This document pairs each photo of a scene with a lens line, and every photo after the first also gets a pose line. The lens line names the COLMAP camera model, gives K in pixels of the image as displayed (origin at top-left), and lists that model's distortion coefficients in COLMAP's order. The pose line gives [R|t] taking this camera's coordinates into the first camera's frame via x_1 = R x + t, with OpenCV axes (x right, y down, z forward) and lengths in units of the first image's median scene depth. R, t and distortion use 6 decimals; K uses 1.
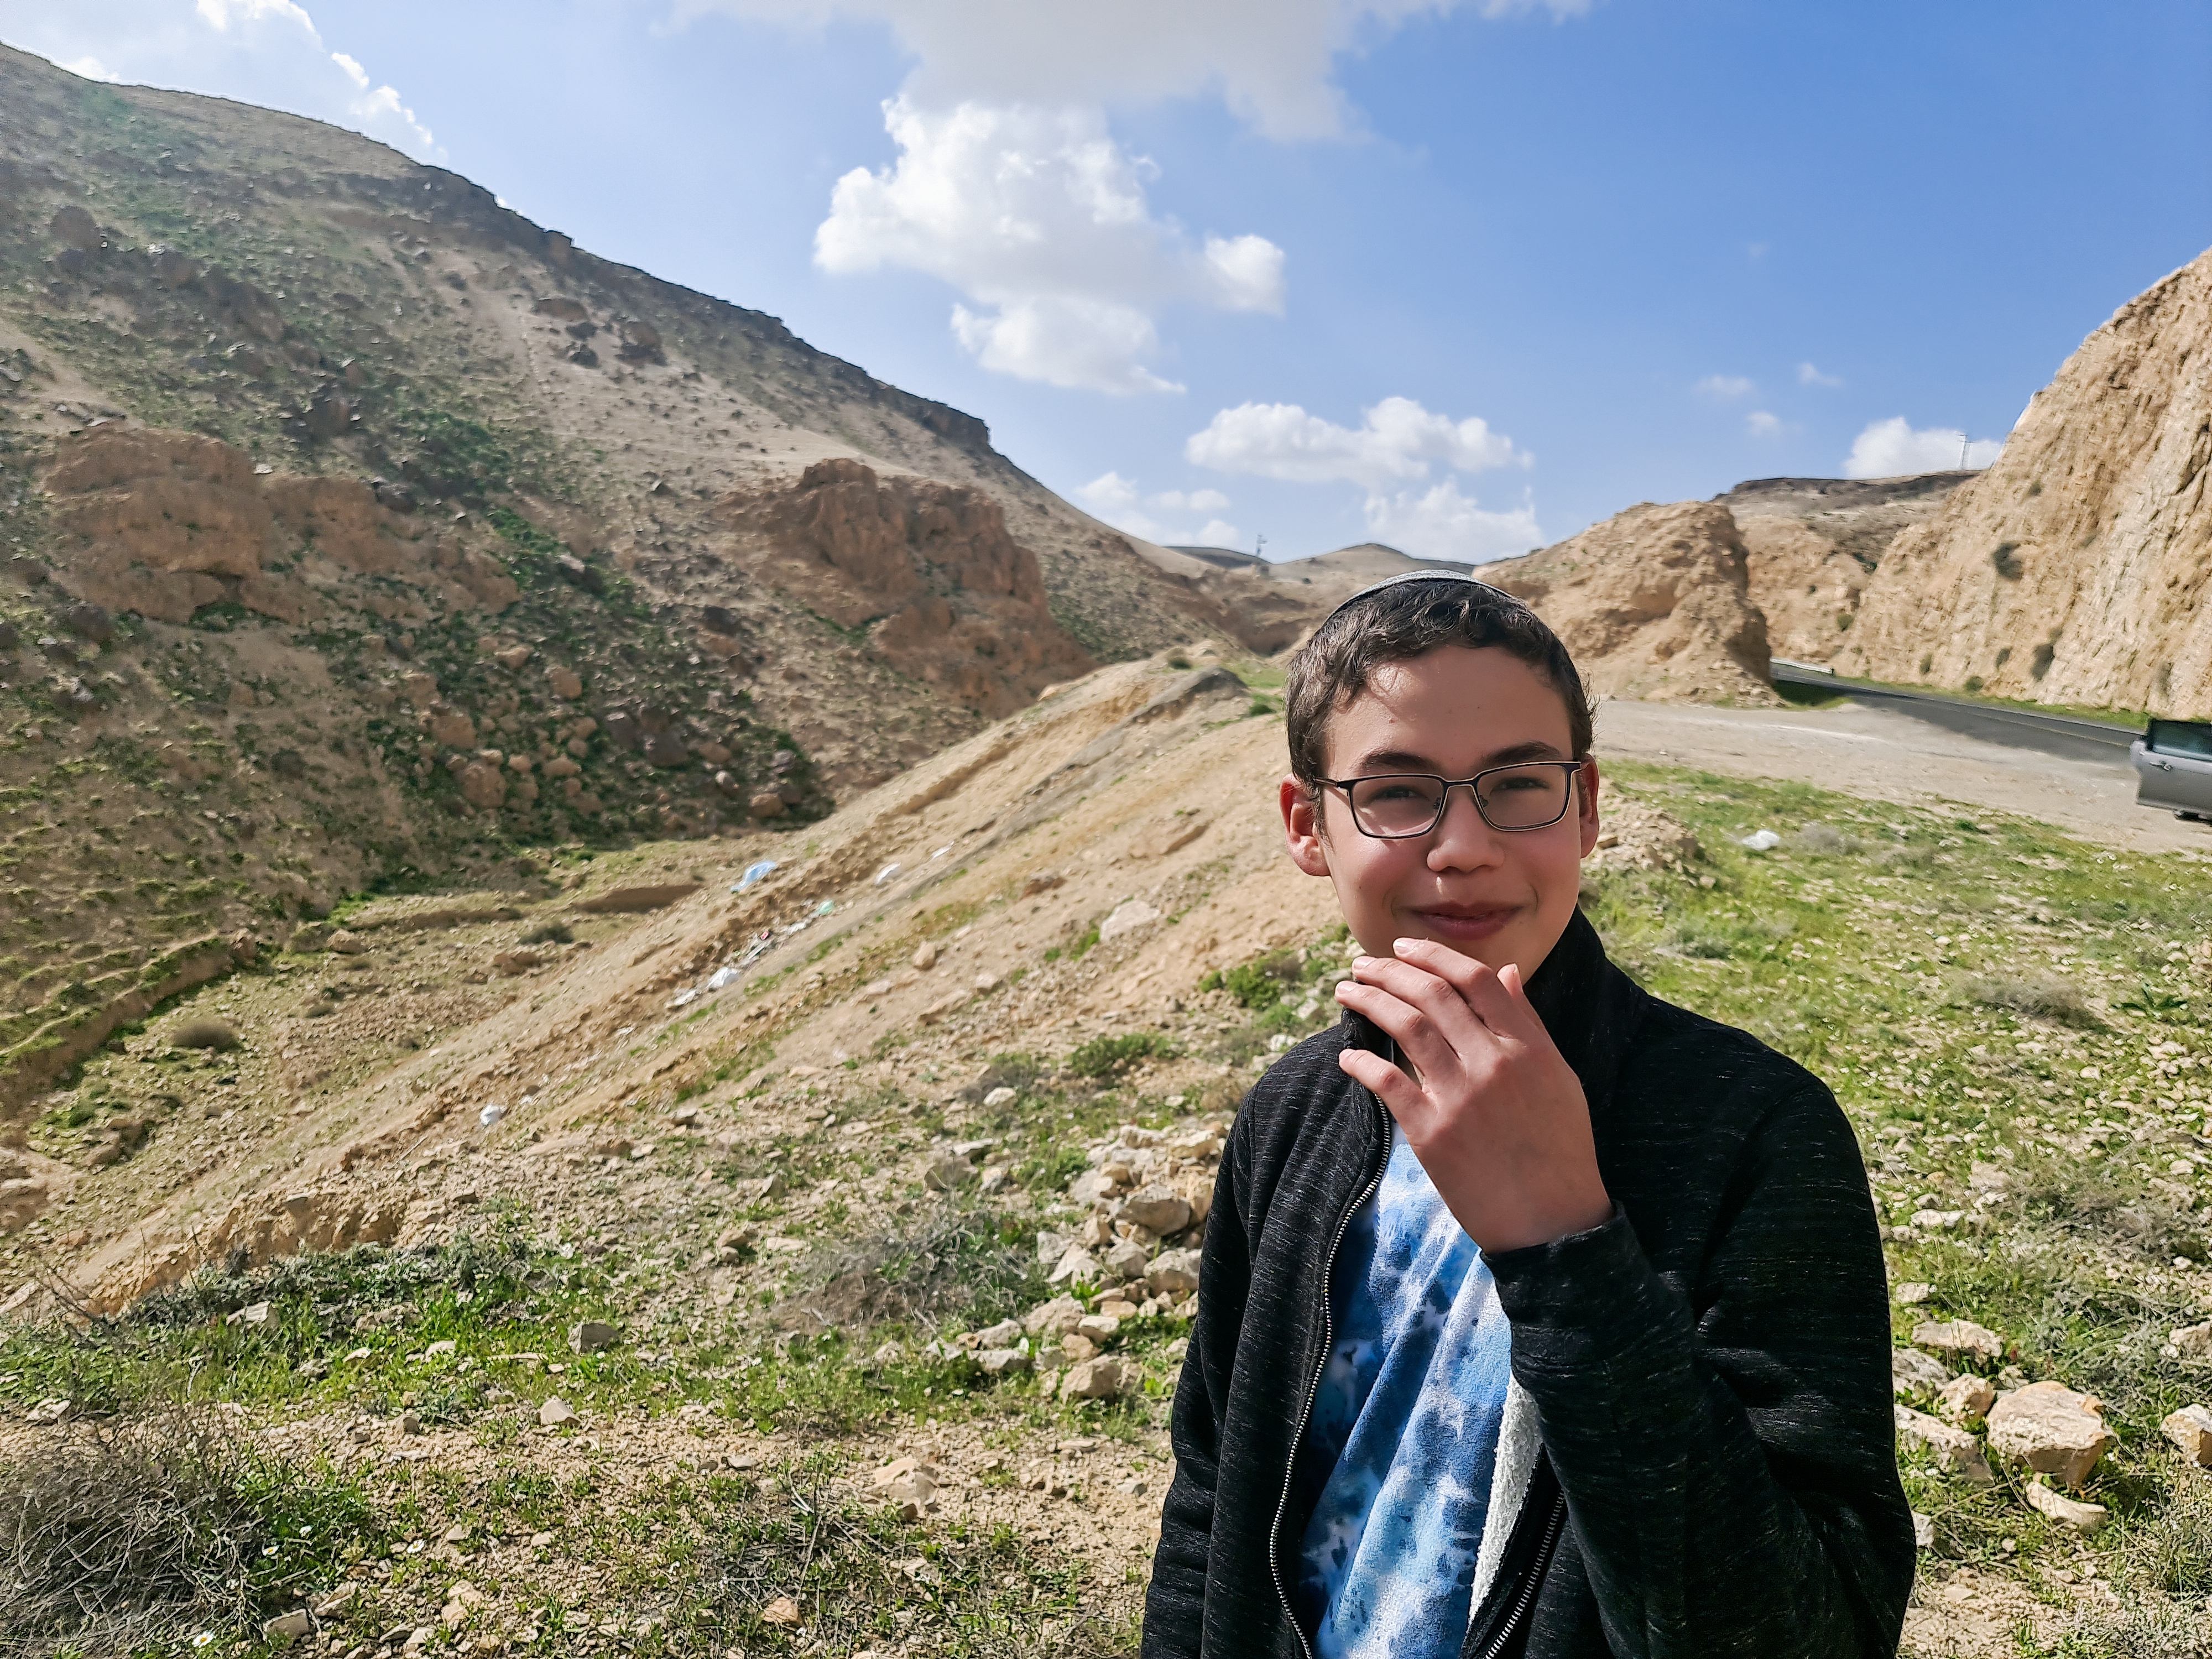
lens RADIAL K [[1630.6, 0, 1107.7], [0, 1630.6, 873.2], [0, 0, 1]] dist [-0.003705, -0.002520]
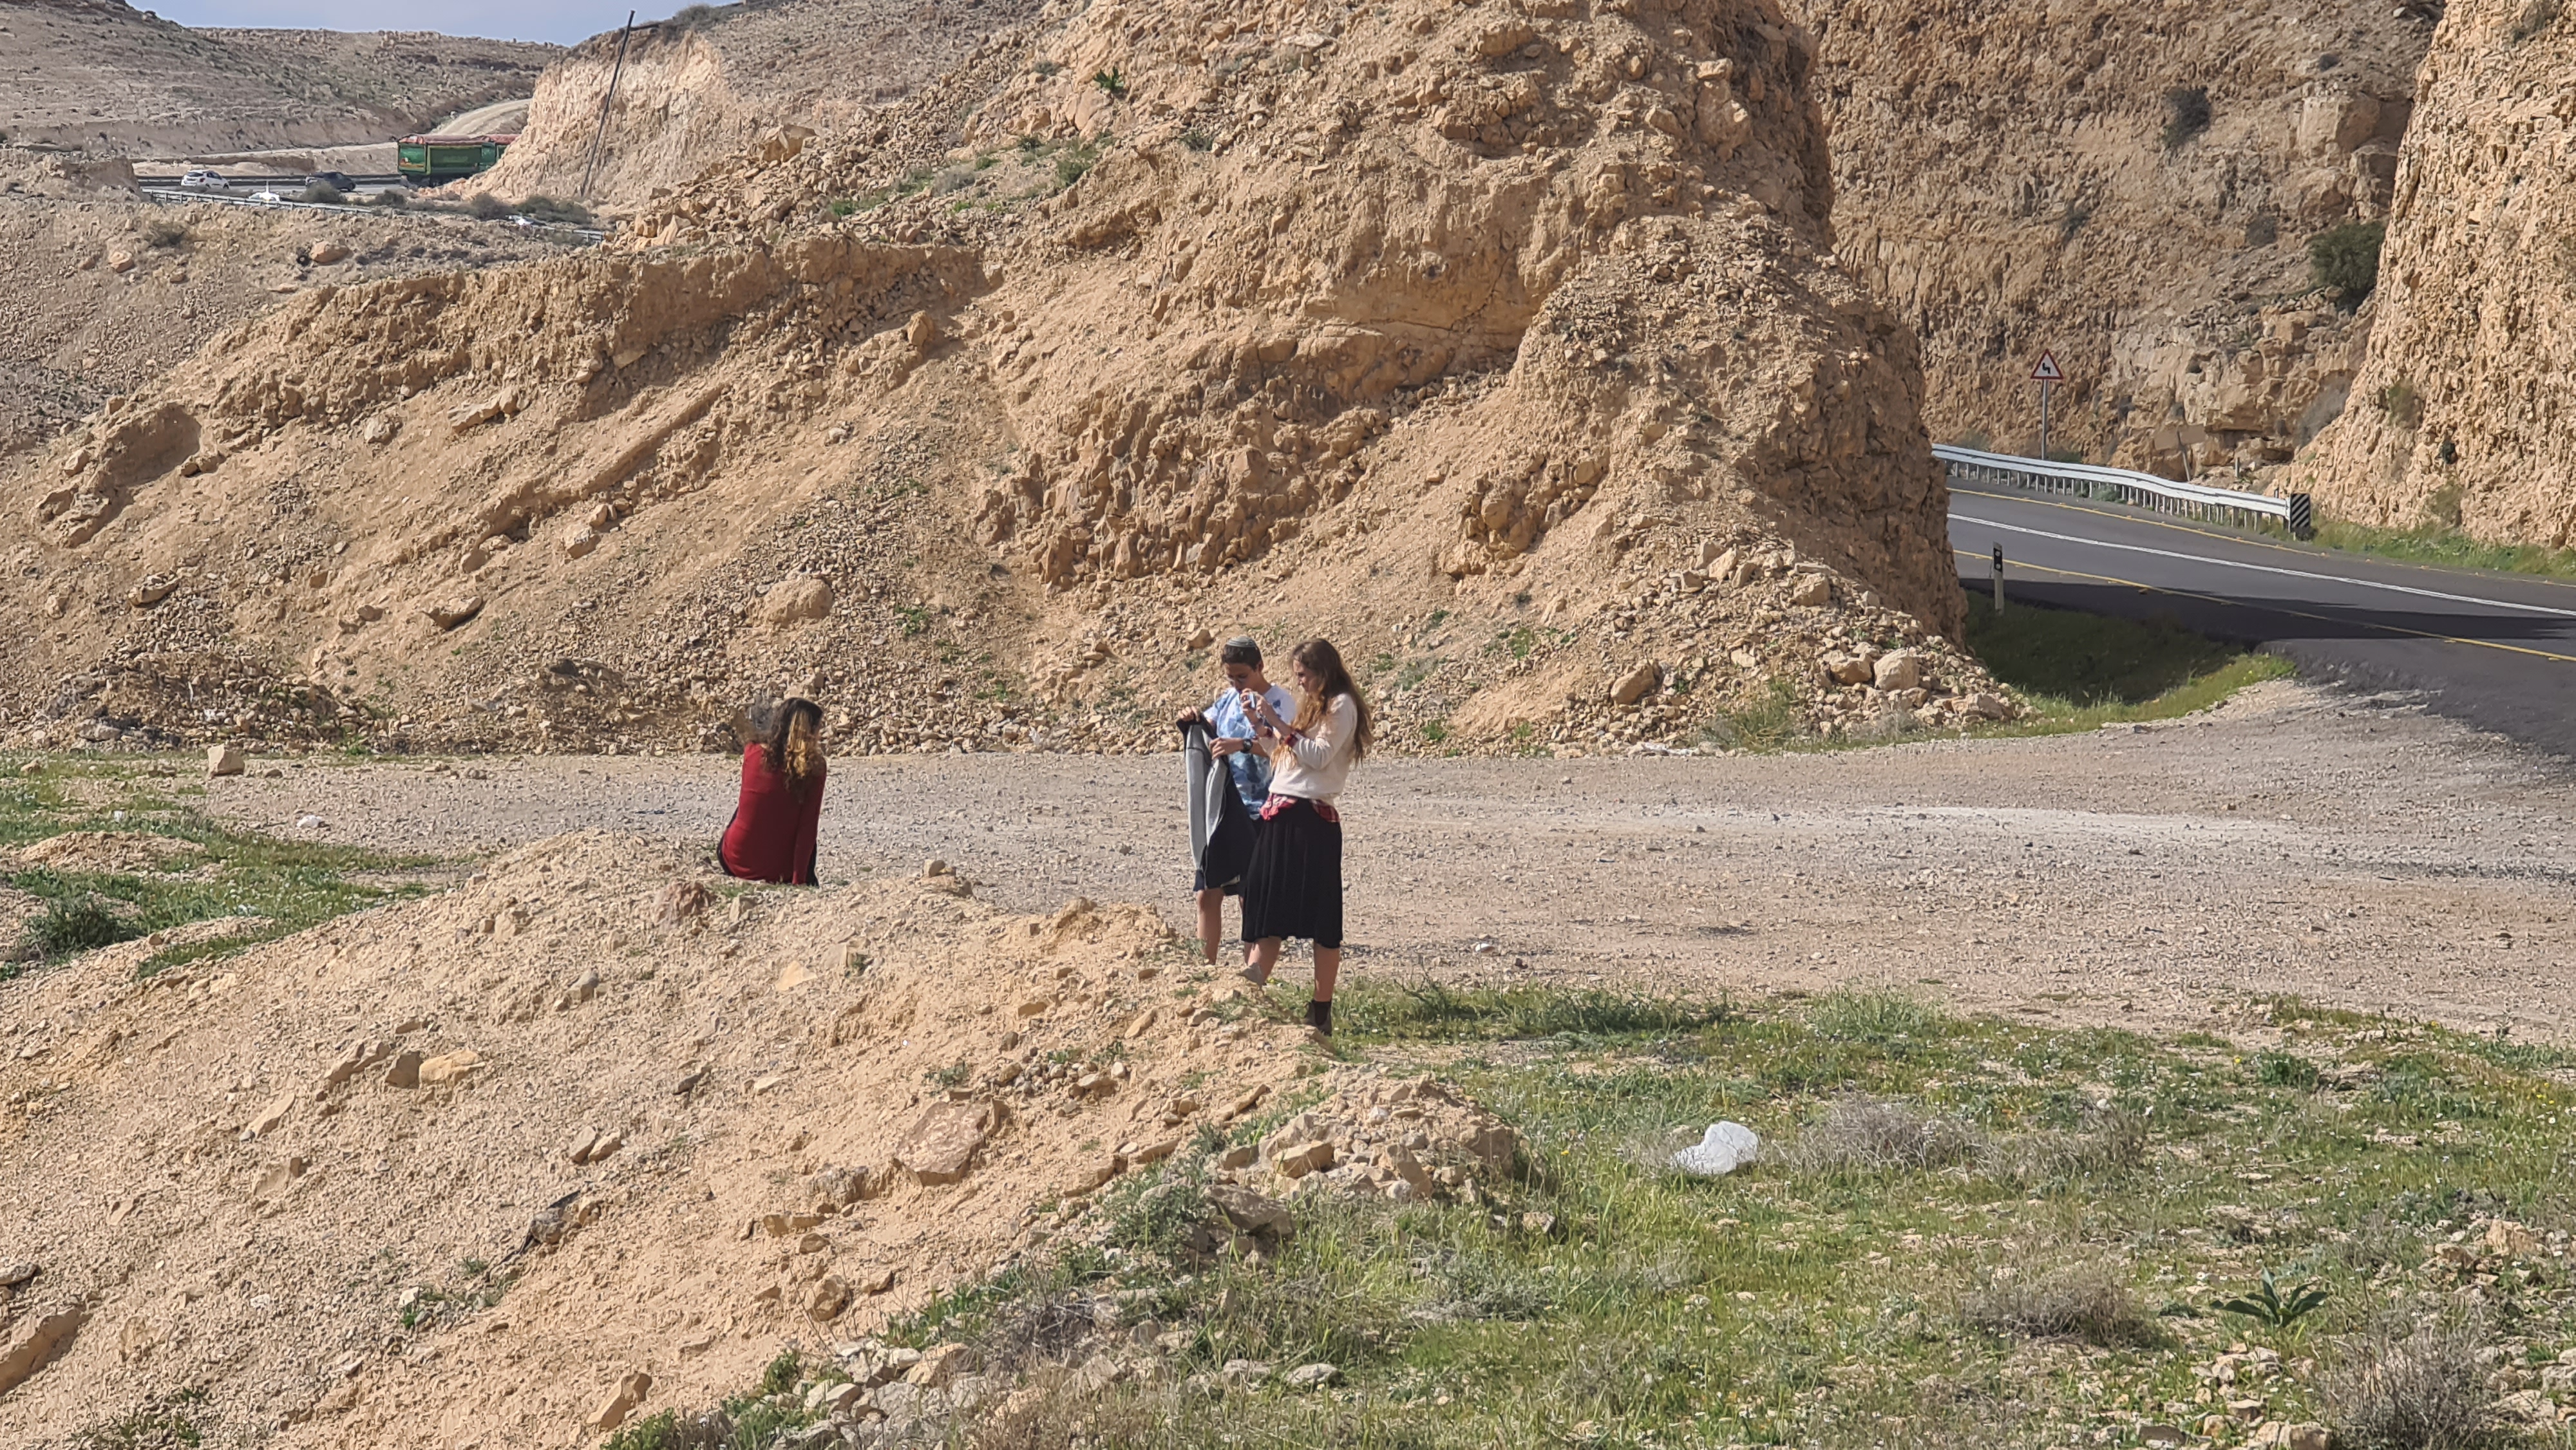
lens RADIAL K [[9066.0, 0, 1288.0], [0, 9066.0, 725.0], [0, 0, 1]] dist [0.222788, 1.096800]
pose [[0.953346, -0.082037, 0.290519, -0.059387], [0.115739, 0.988156, -0.100762, 0.016977], [-0.278812, 0.129685, 0.951549, -0.199455]]
